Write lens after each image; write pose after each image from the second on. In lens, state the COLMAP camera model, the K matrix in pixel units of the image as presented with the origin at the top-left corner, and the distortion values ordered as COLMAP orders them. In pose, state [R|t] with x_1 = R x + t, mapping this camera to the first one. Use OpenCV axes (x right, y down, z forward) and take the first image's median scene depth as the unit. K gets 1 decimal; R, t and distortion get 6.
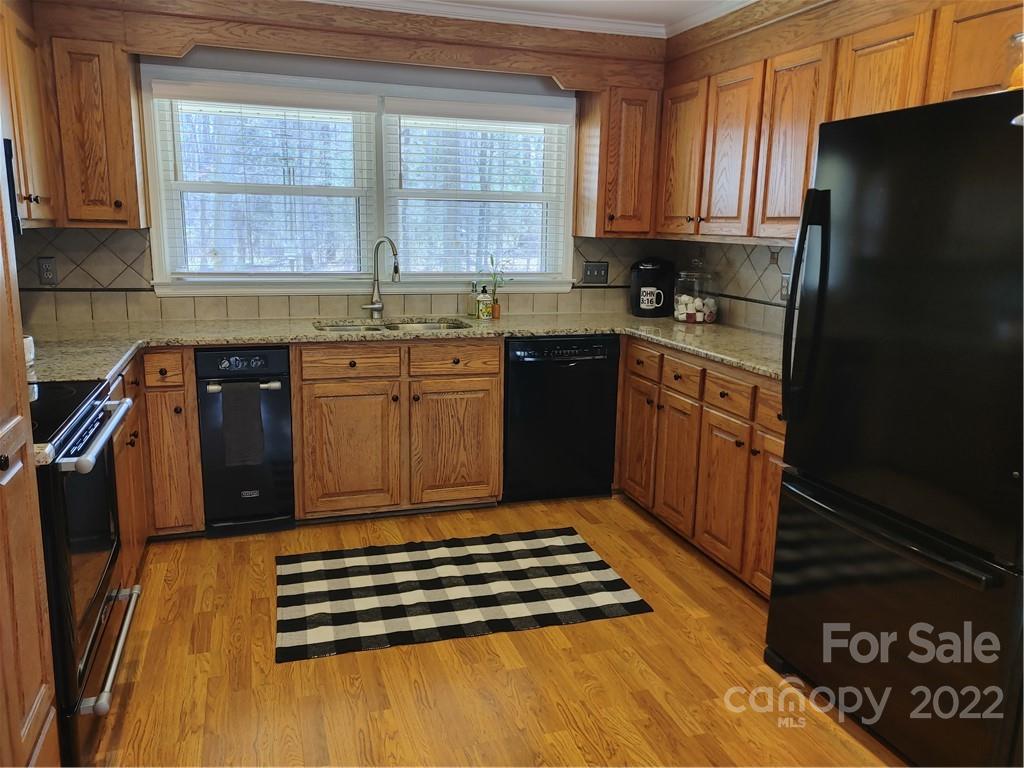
lens RADIAL K [[779.3, 0, 510.3], [0, 779.3, 380.3], [0, 0, 1]] dist [0.037959, -0.028454]
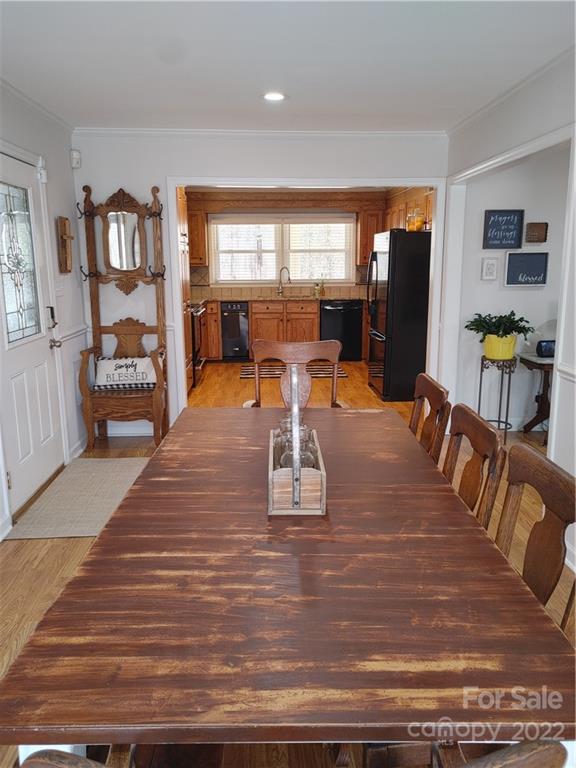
lens RADIAL K [[584.5, 0, 286.0], [0, 584.5, 379.1], [0, 0, 1]] dist [0.037959, -0.028454]
pose [[0.960520, 0.032283, -0.276332, 0.473840], [-0.030172, 0.999474, 0.011888, 0.211944], [0.276571, -0.003081, 0.960989, -1.109911]]
